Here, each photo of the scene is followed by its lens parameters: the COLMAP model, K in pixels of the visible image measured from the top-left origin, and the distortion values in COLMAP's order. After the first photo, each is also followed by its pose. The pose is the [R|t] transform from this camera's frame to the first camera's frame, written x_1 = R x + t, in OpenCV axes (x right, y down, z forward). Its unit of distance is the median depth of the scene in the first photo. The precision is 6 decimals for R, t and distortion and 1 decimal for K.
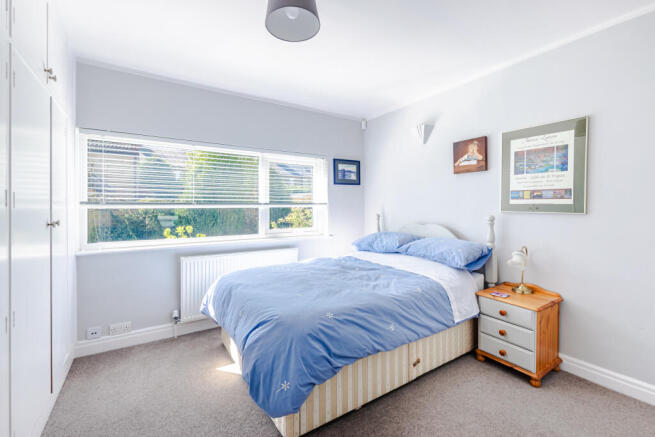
lens RADIAL K [[283.6, 0, 327.7], [0, 283.6, 212.8], [0, 0, 1]] dist [-0.001928, -0.001168]
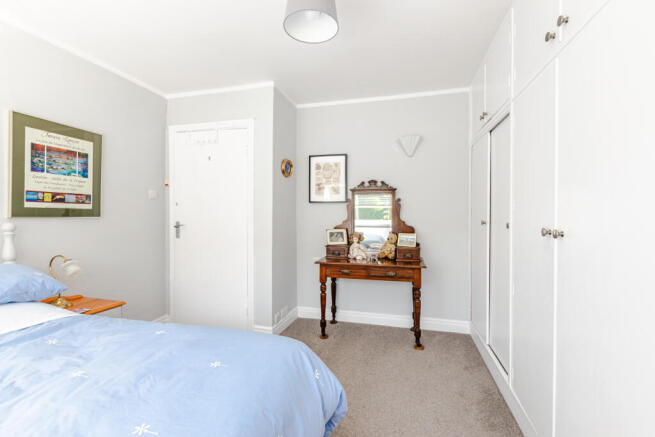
lens RADIAL K [[283.6, 0, 328.3], [0, 283.6, 214.7], [0, 0, 1]] dist [-0.001928, -0.001168]
pose [[-0.670949, -0.012433, 0.741400, -0.548849], [0.008931, 0.999651, 0.024846, -0.025329], [-0.741450, 0.023291, -0.670604, 0.994245]]
